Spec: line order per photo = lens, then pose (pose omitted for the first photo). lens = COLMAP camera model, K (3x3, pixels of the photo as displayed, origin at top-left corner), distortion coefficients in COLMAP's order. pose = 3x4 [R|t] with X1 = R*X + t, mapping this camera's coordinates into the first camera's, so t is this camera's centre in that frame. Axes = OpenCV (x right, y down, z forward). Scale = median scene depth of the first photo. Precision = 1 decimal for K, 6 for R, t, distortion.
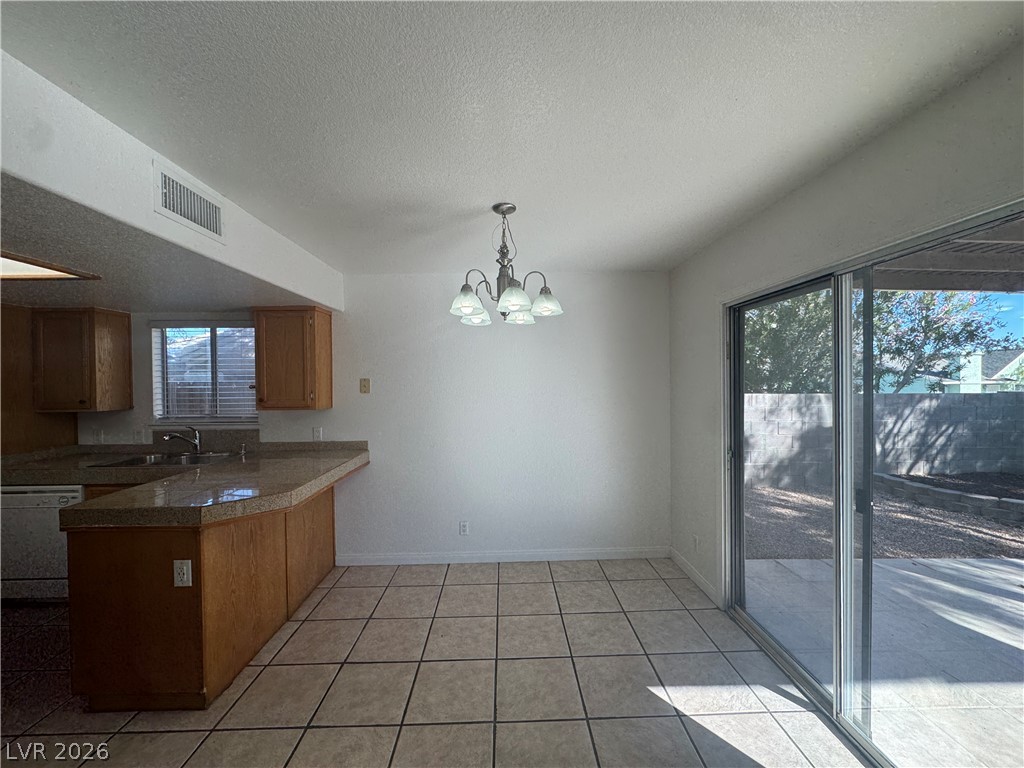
lens RADIAL K [[408.5, 0, 511.2], [0, 408.5, 386.7], [0, 0, 1]] dist [-0.003610, 0.000607]
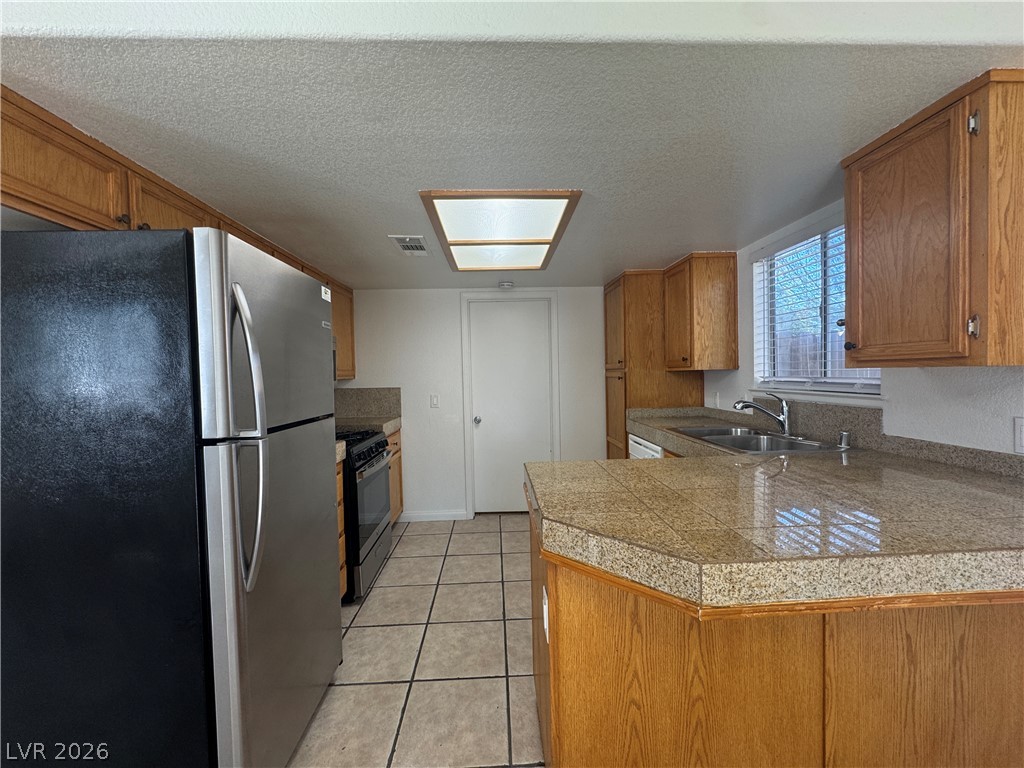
lens RADIAL K [[408.5, 0, 513.3], [0, 408.5, 382.6], [0, 0, 1]] dist [-0.003610, 0.000607]
pose [[0.026570, 0.031221, -0.999159, -0.120977], [0.004991, 0.999496, 0.031364, 0.053936], [0.999634, -0.005820, 0.026401, 0.530578]]
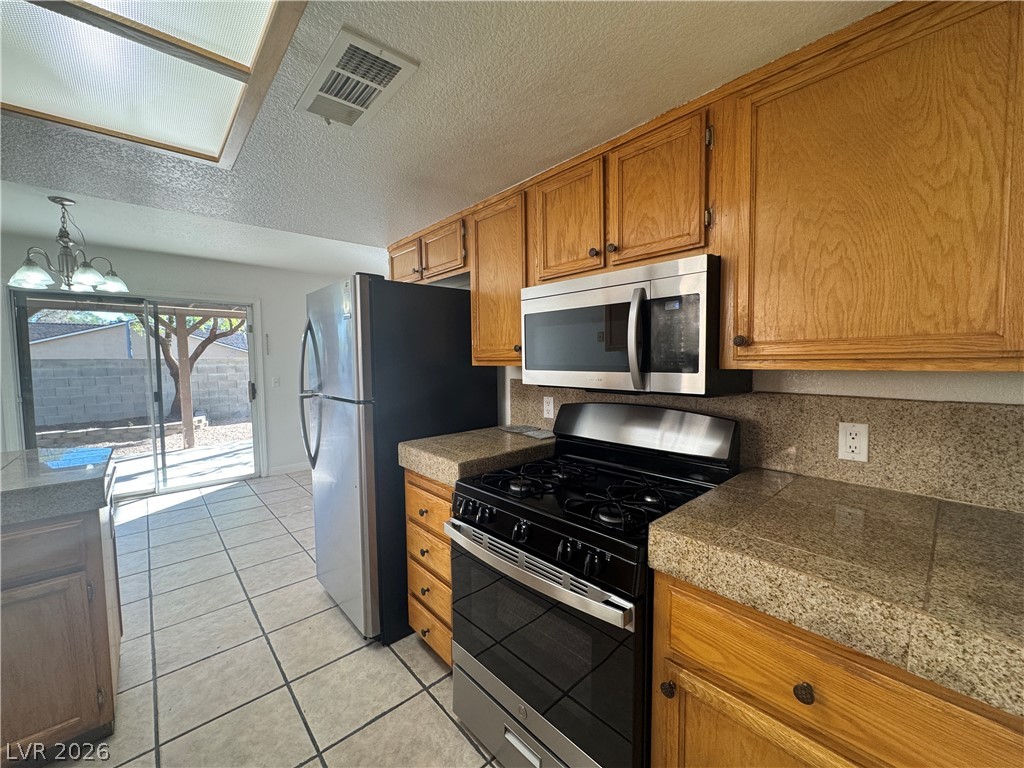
lens RADIAL K [[408.5, 0, 509.8], [0, 408.5, 384.5], [0, 0, 1]] dist [-0.003610, 0.000607]
pose [[-0.653727, -0.031083, 0.756092, -1.195845], [0.029948, 0.997311, 0.066892, 0.058079], [-0.756138, 0.066373, -0.651038, 0.507253]]
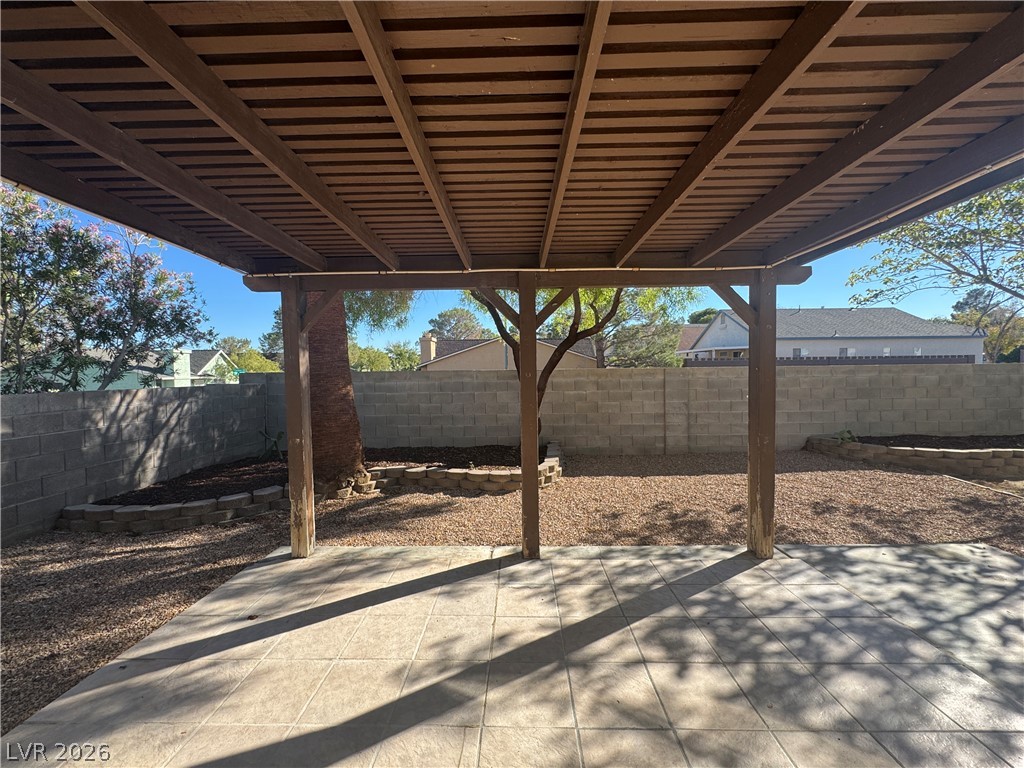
lens RADIAL K [[408.5, 0, 511.9], [0, 408.5, 383.8], [0, 0, 1]] dist [-0.003610, 0.000607]
pose [[0.044659, -0.027920, 0.998612, 0.441840], [0.027460, 0.999266, 0.026710, 0.009561], [-0.998625, 0.026229, 0.045393, 0.398257]]
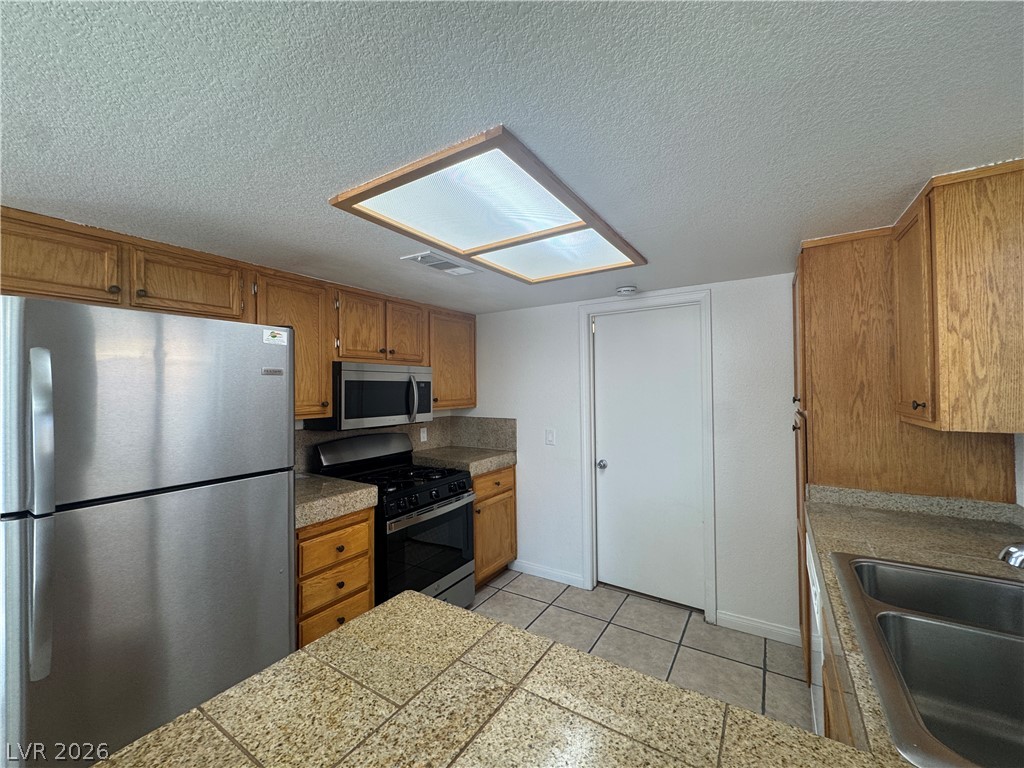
lens RADIAL K [[408.5, 0, 515.3], [0, 408.5, 382.7], [0, 0, 1]] dist [-0.003610, 0.000607]
pose [[-0.553276, 0.005176, -0.832982, -0.404160], [0.003326, 0.999986, 0.004005, 0.009026], [0.832991, -0.000554, -0.553286, 0.798374]]
